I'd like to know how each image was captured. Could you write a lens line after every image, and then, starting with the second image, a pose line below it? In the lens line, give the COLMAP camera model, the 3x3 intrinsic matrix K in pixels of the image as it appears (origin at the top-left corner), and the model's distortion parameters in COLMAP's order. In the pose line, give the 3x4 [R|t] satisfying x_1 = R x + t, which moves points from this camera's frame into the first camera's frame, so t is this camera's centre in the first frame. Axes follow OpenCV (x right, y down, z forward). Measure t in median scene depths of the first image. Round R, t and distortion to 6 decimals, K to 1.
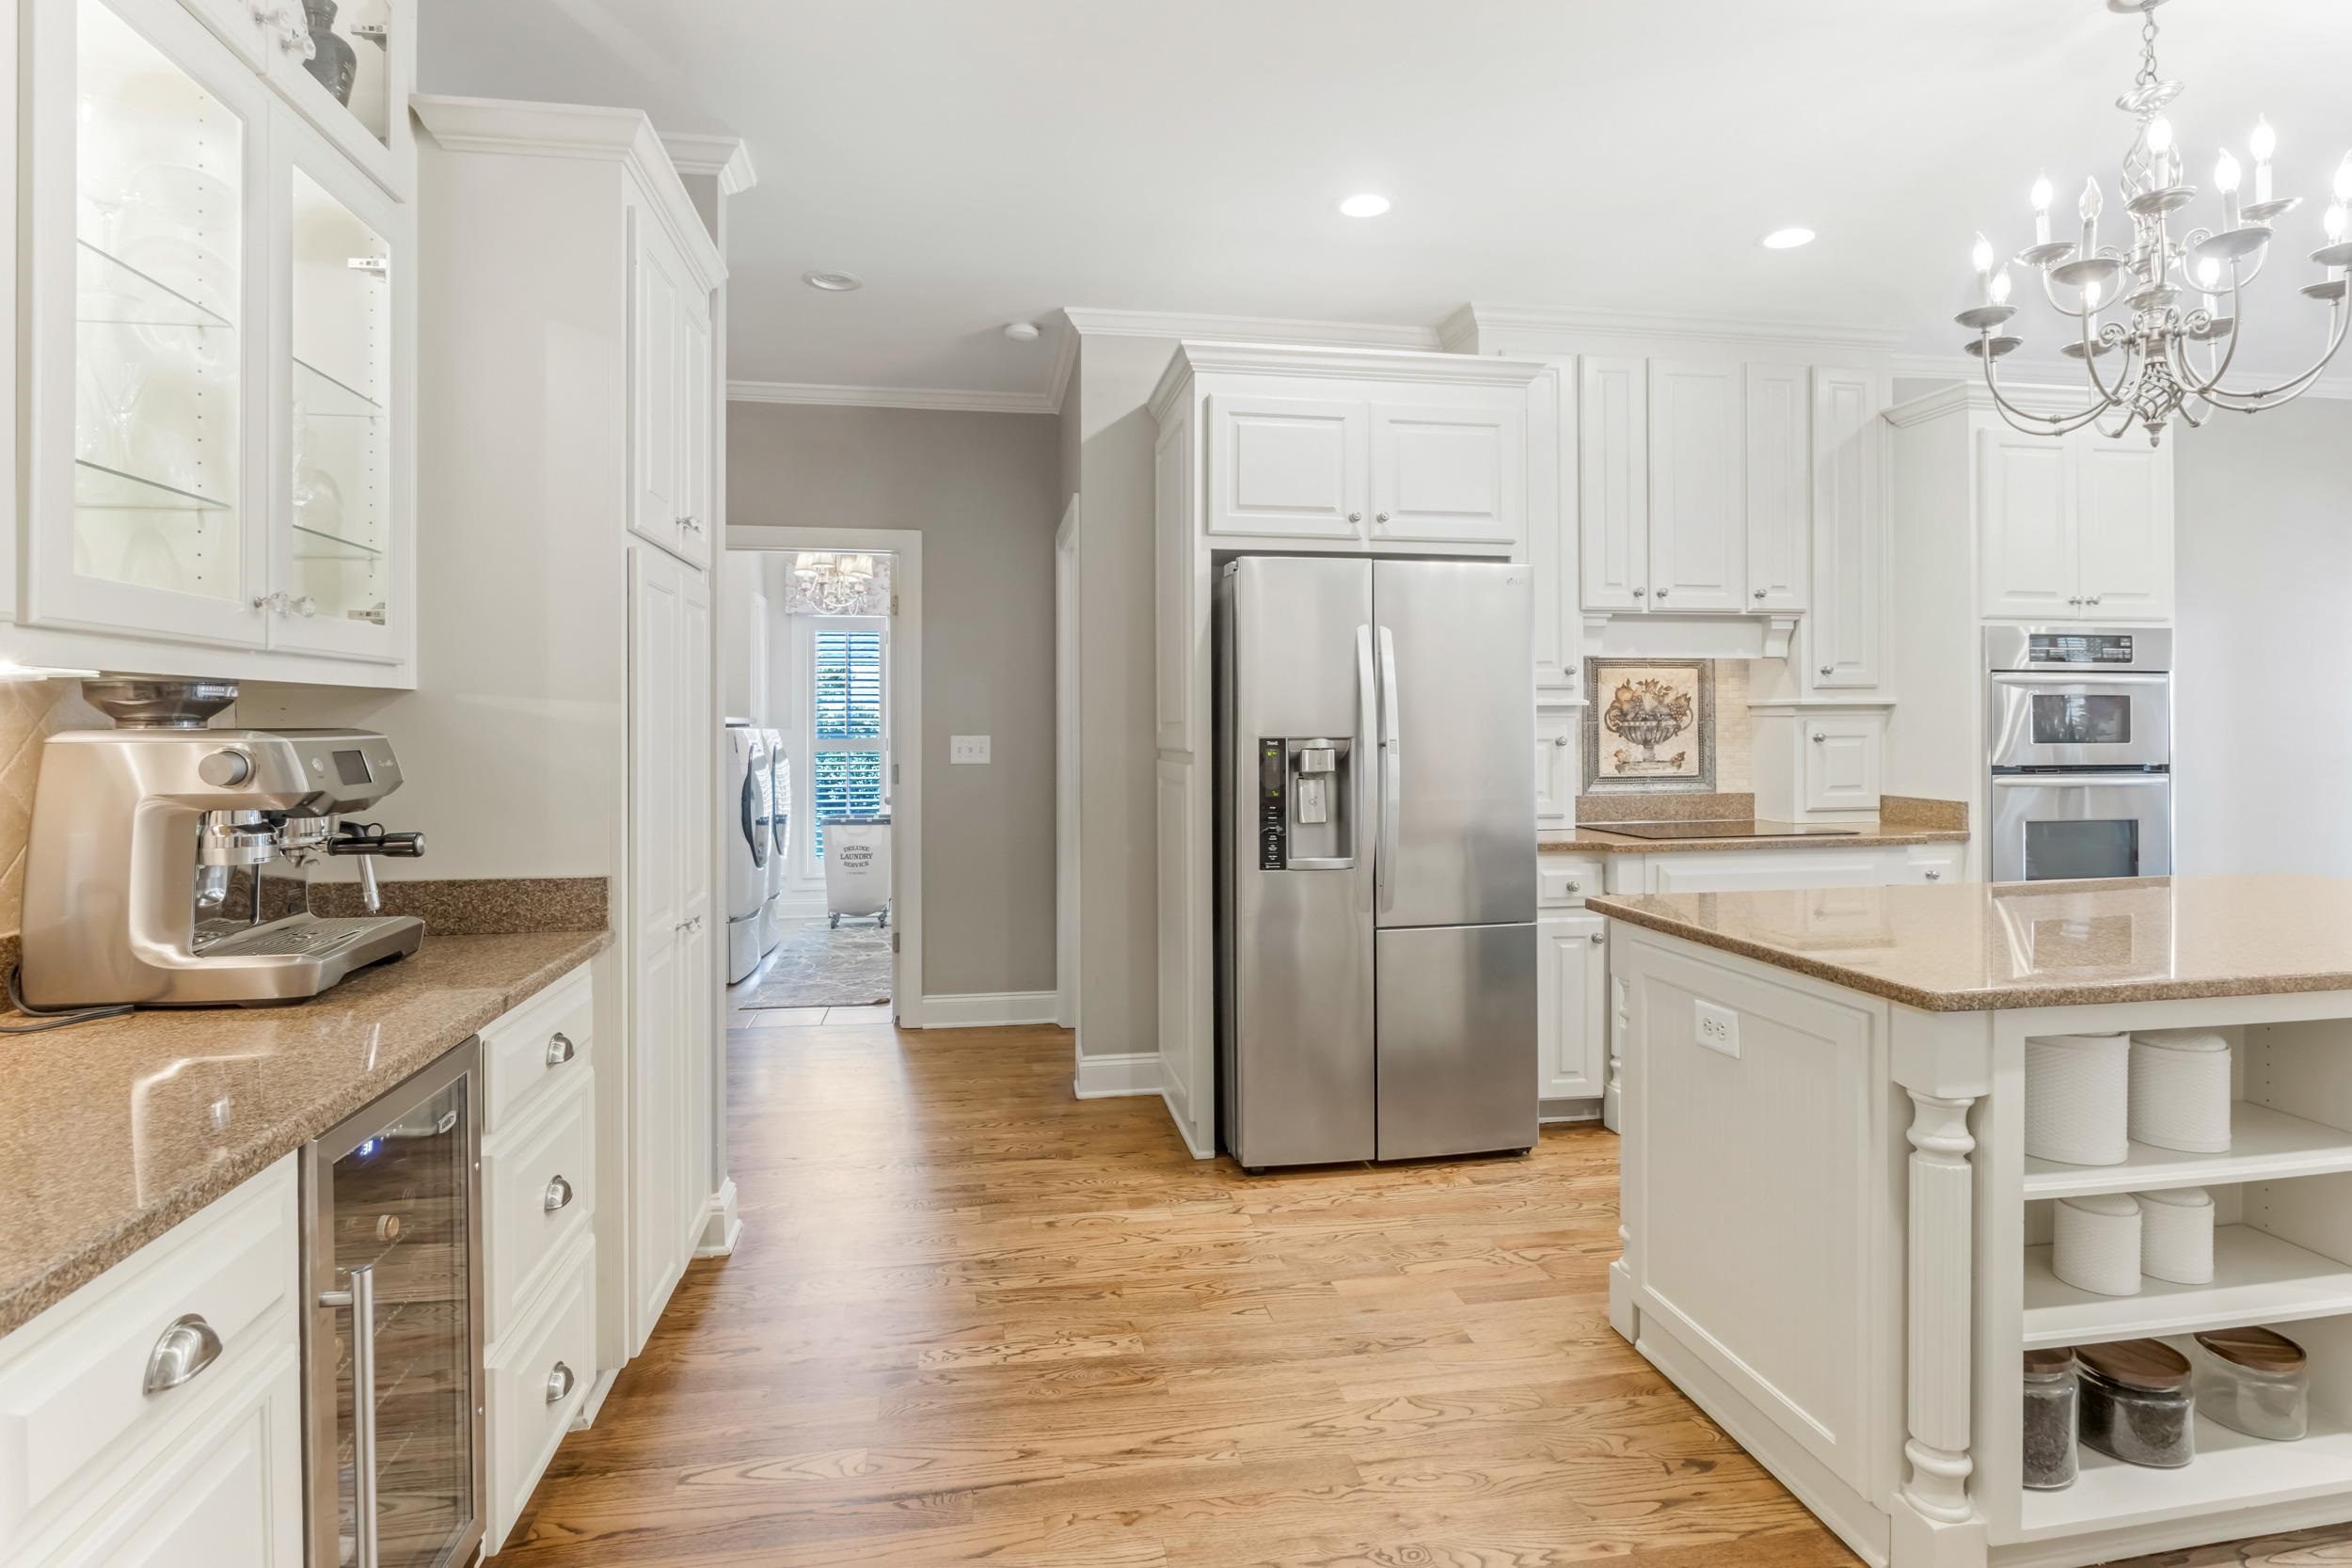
lens RADIAL K [[1212.4, 0, 1187.3], [0, 1212.4, 733.2], [0, 0, 1]] dist [-0.001541, -0.000305]
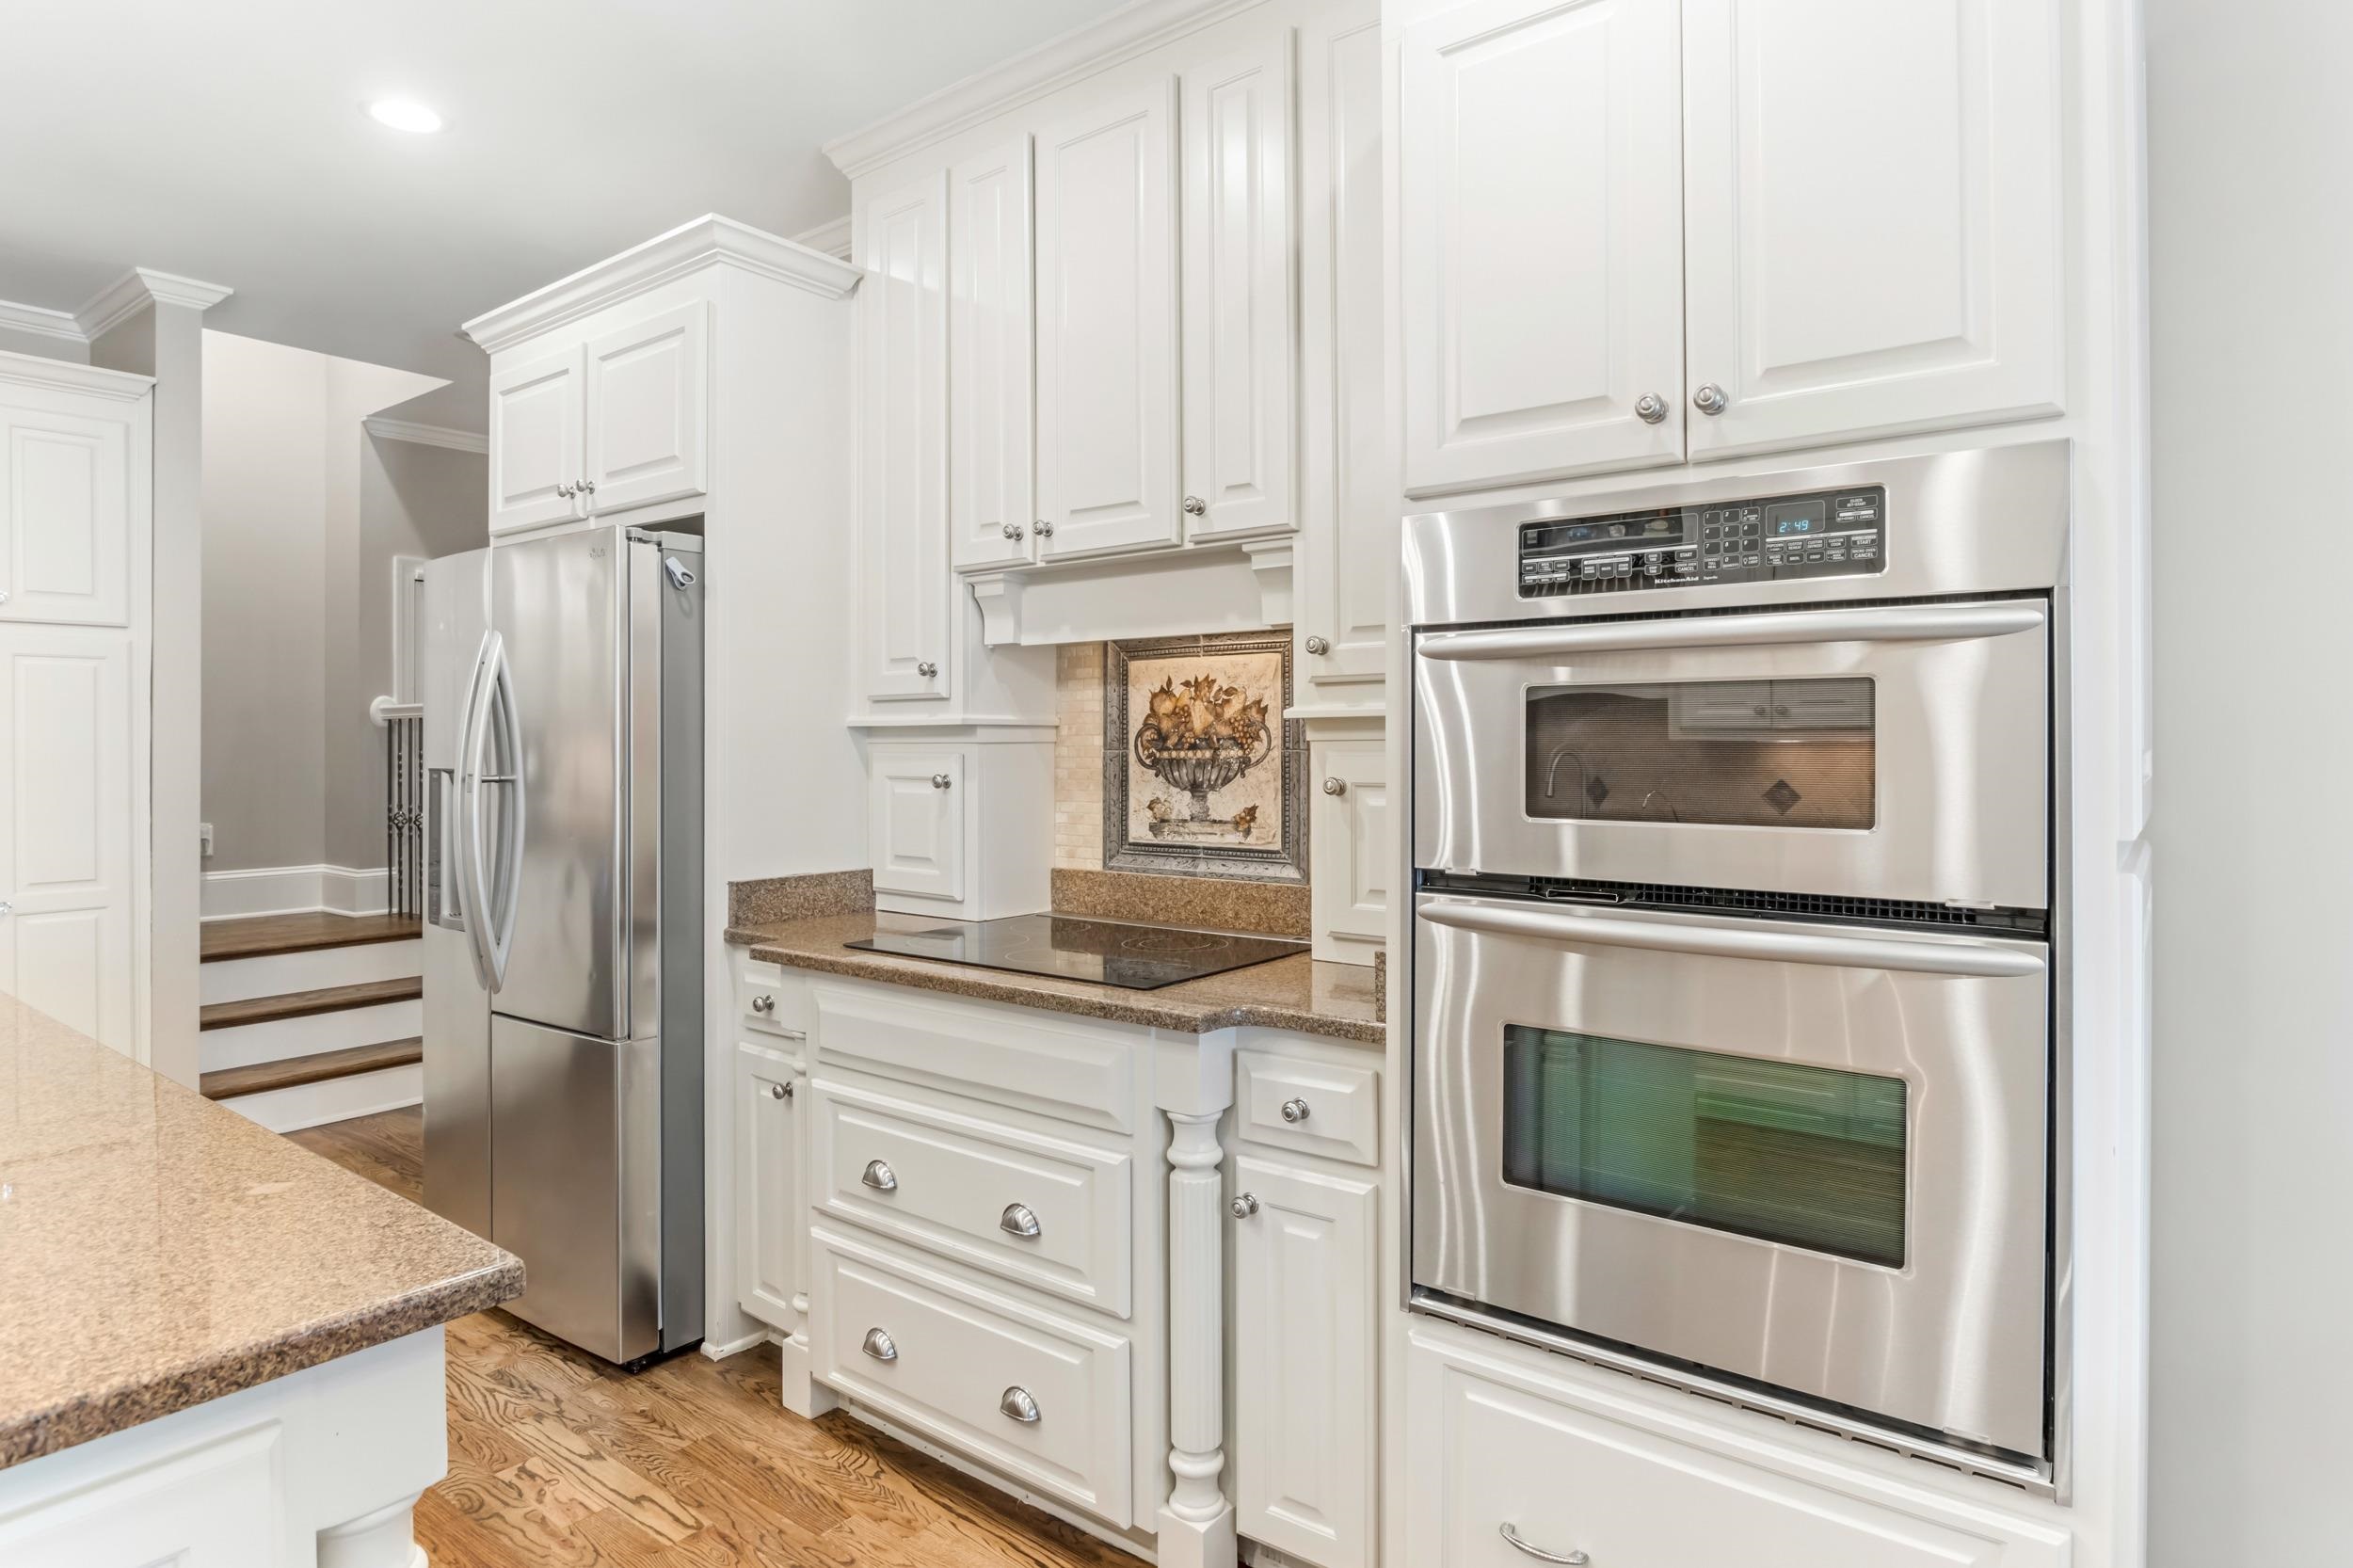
lens RADIAL K [[1294.0, 0, 1176.9], [0, 1294.0, 767.4], [0, 0, 1]] dist [-0.005035, -0.000892]
pose [[0.671622, 0.014789, -0.740747, 0.824918], [-0.003971, 0.999858, 0.016361, -0.011603], [0.740884, -0.008047, 0.671585, 0.585497]]
